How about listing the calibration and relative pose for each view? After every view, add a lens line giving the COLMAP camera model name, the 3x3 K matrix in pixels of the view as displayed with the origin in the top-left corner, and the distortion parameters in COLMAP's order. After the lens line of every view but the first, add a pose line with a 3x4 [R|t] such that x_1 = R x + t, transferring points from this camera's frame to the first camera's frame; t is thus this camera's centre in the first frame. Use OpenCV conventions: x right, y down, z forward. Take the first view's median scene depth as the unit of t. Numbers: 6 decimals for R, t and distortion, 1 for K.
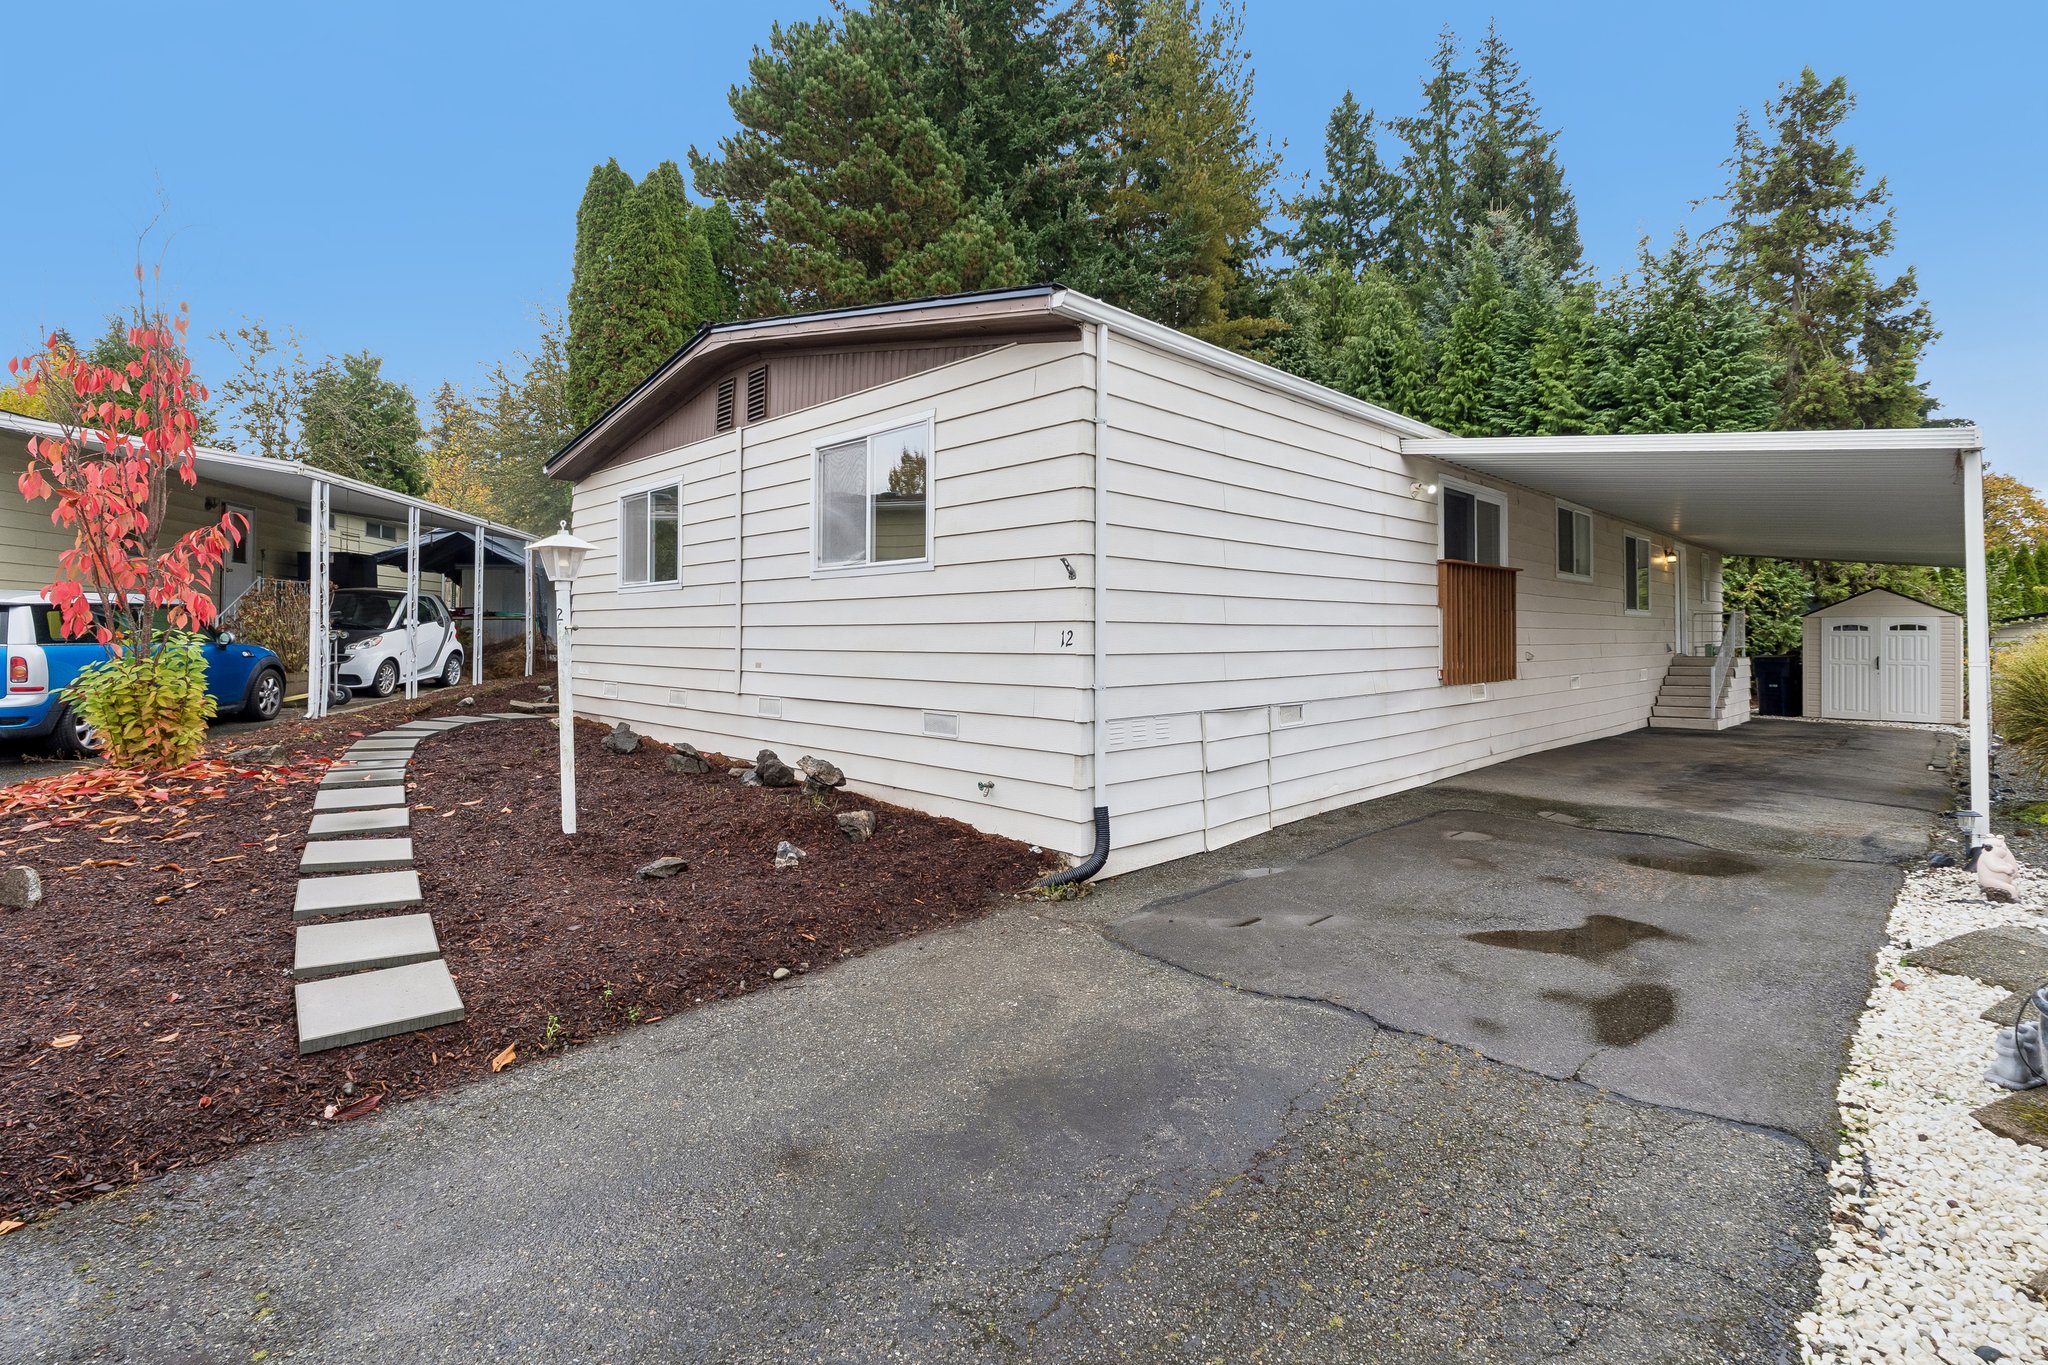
lens RADIAL K [[964.8, 0, 1040.0], [0, 964.8, 629.7], [0, 0, 1]] dist [-0.006004, -0.000987]
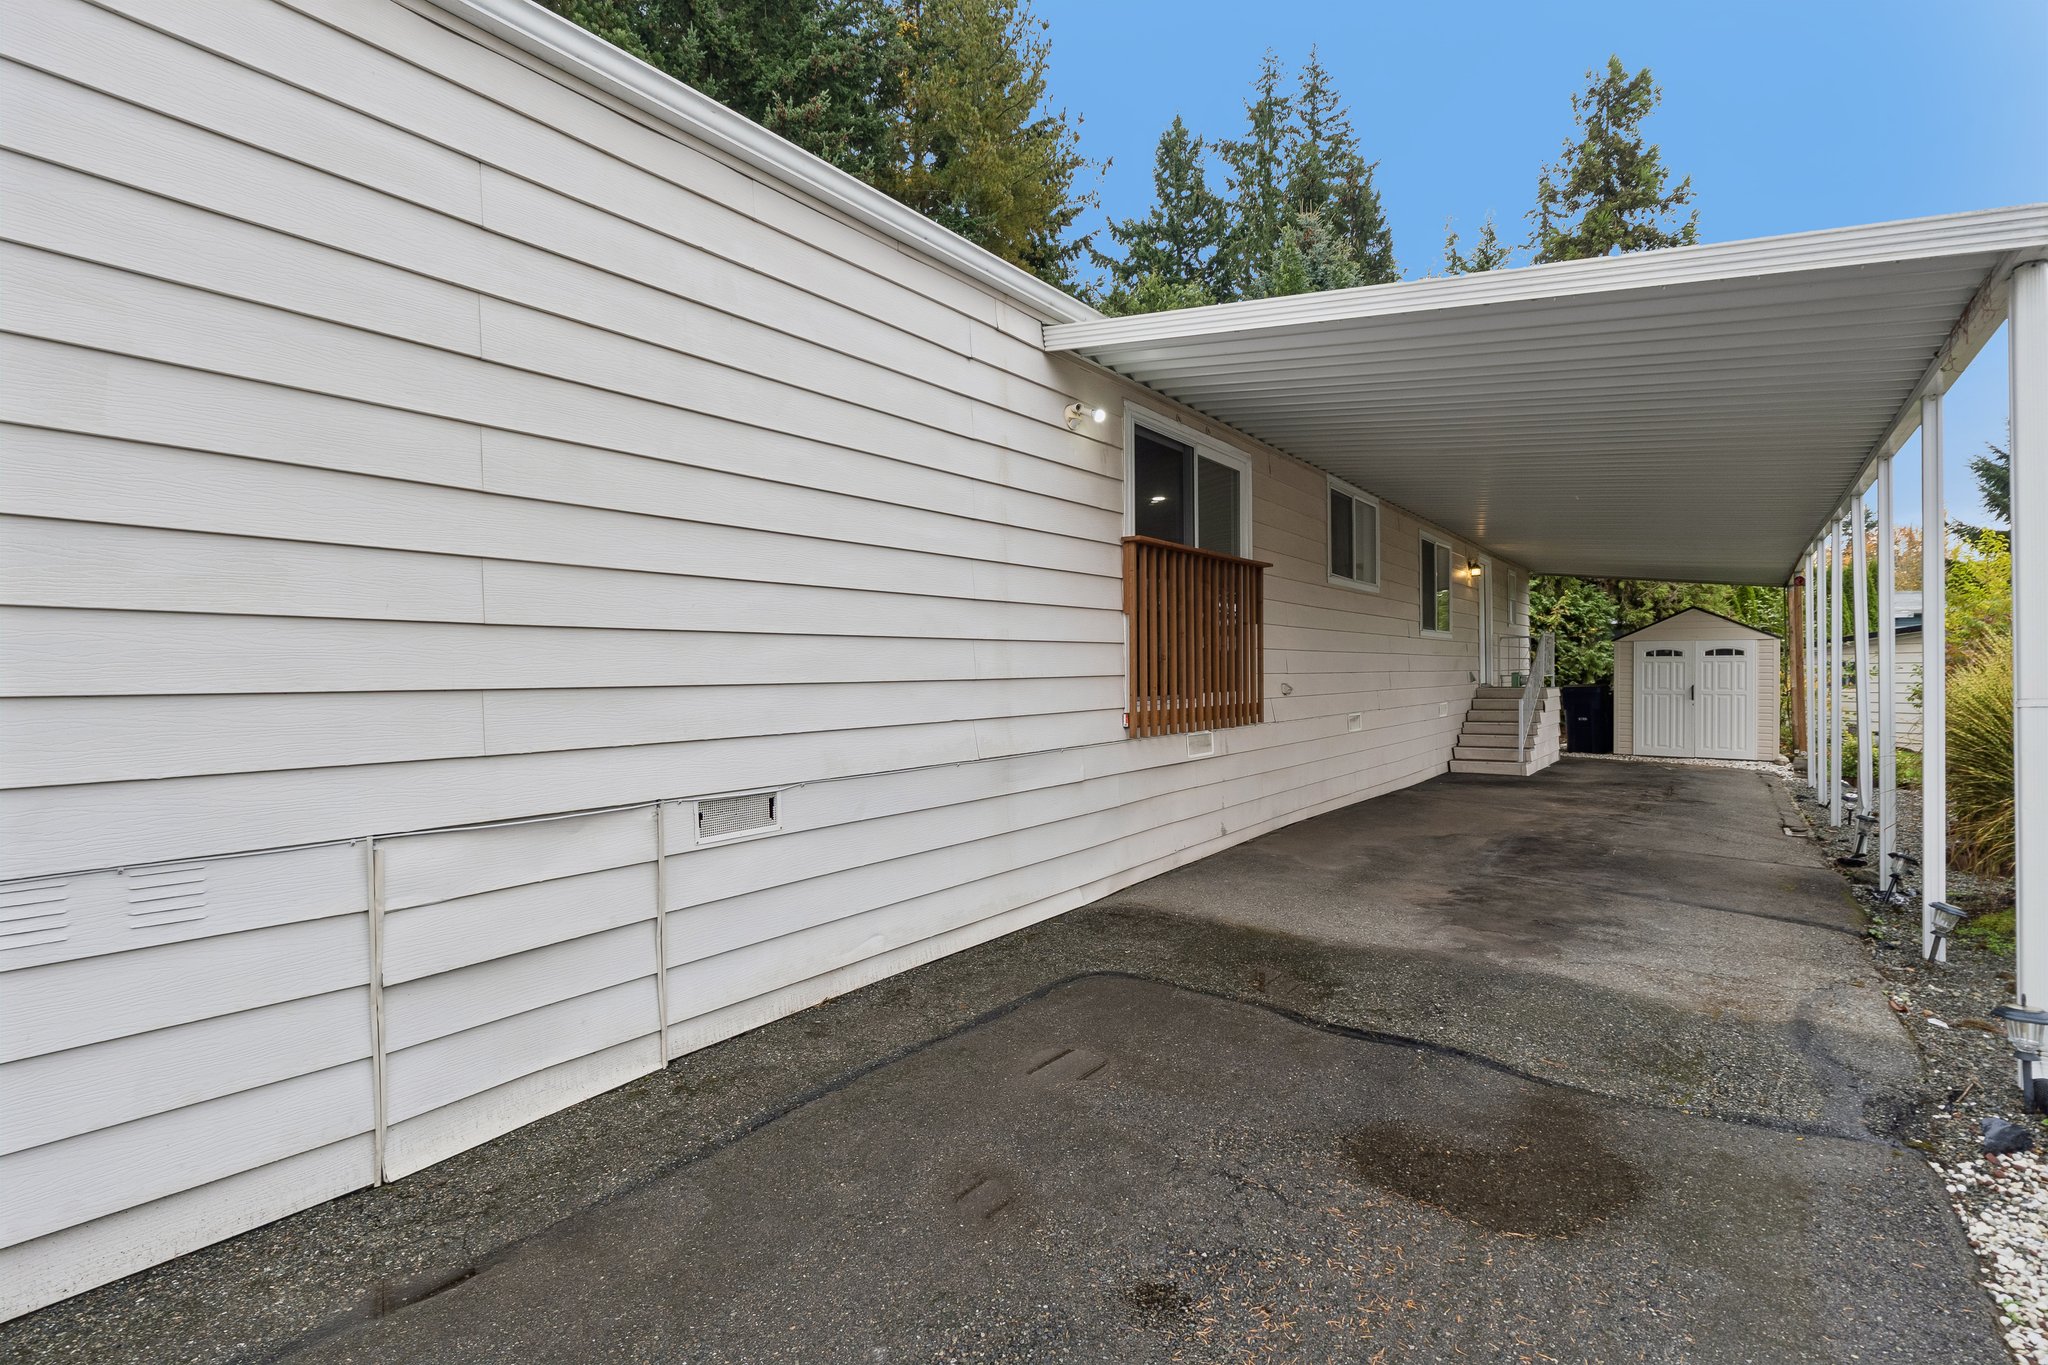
lens RADIAL K [[964.8, 0, 1022.9], [0, 964.8, 679.7], [0, 0, 1]] dist [-0.006004, -0.000987]
pose [[0.990509, -0.007020, 0.137265, 0.138499], [0.004751, 0.999847, 0.016848, 0.004897], [-0.137363, -0.016036, 0.990391, 0.204469]]
